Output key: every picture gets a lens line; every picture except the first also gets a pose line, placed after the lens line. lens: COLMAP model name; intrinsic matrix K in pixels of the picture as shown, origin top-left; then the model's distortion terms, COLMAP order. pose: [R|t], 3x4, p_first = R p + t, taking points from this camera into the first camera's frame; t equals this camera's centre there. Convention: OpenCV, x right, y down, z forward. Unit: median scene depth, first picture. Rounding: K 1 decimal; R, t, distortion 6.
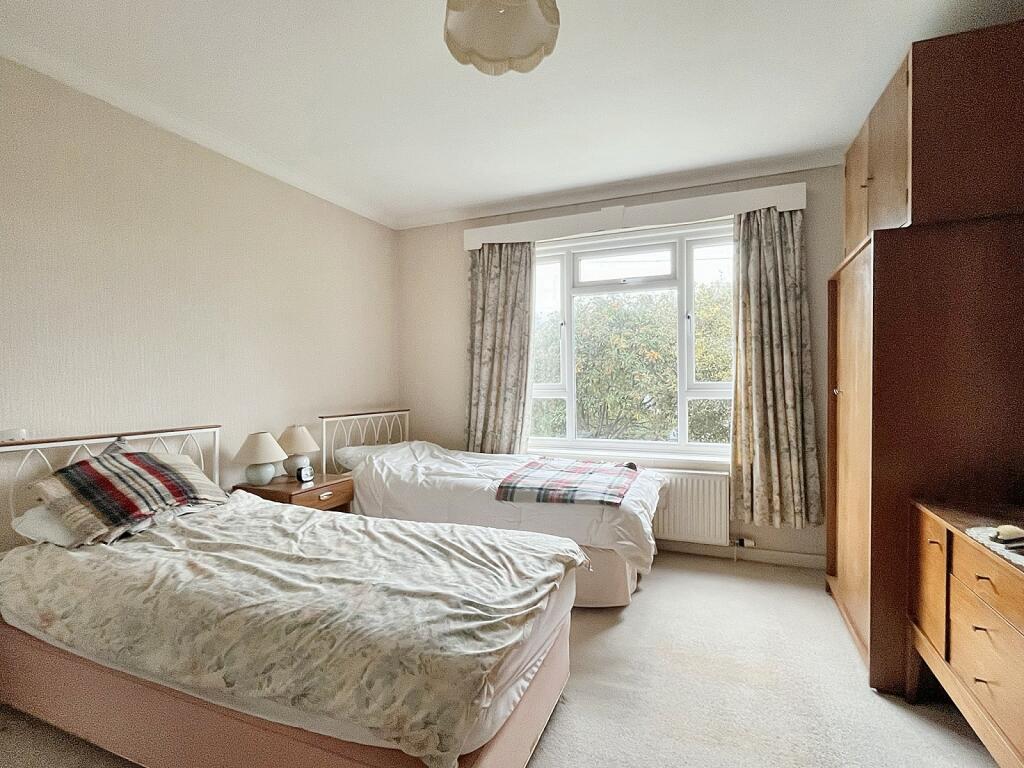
lens RADIAL K [[496.4, 0, 512.5], [0, 496.4, 385.7], [0, 0, 1]] dist [0.000917, -0.000770]
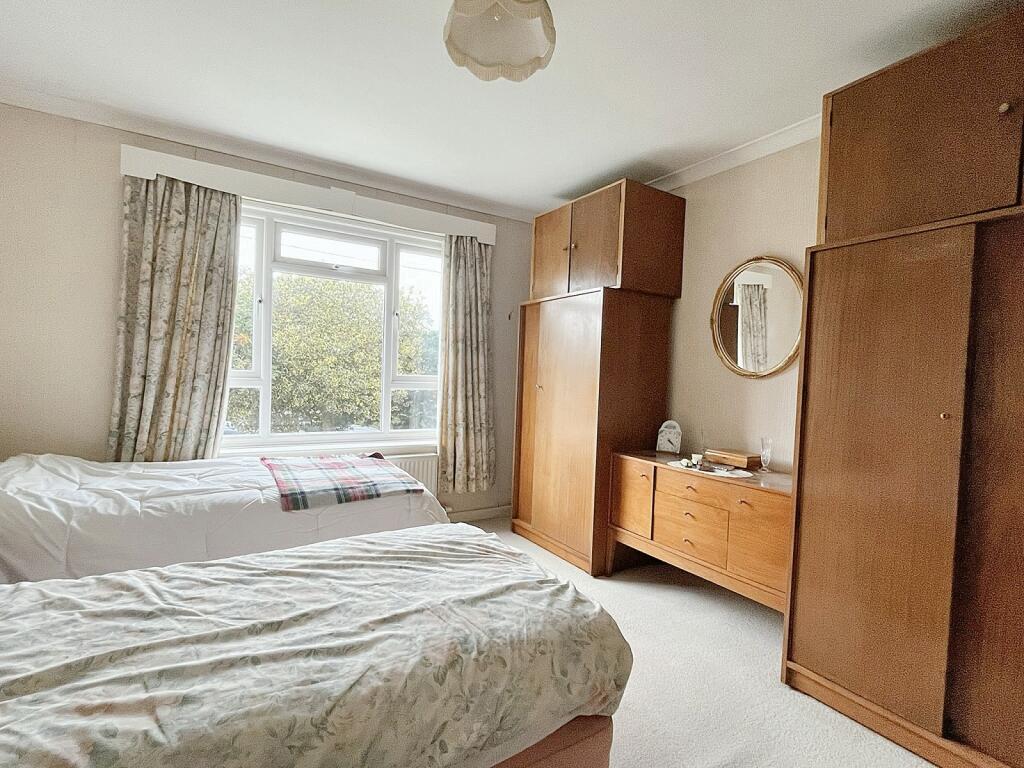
lens RADIAL K [[496.4, 0, 514.6], [0, 496.4, 385.4], [0, 0, 1]] dist [0.000917, -0.000770]
pose [[0.583890, 0.011536, 0.811751, -0.502325], [-0.032572, 0.999427, 0.009226, -0.001965], [-0.811179, -0.031827, 0.583931, 0.208982]]
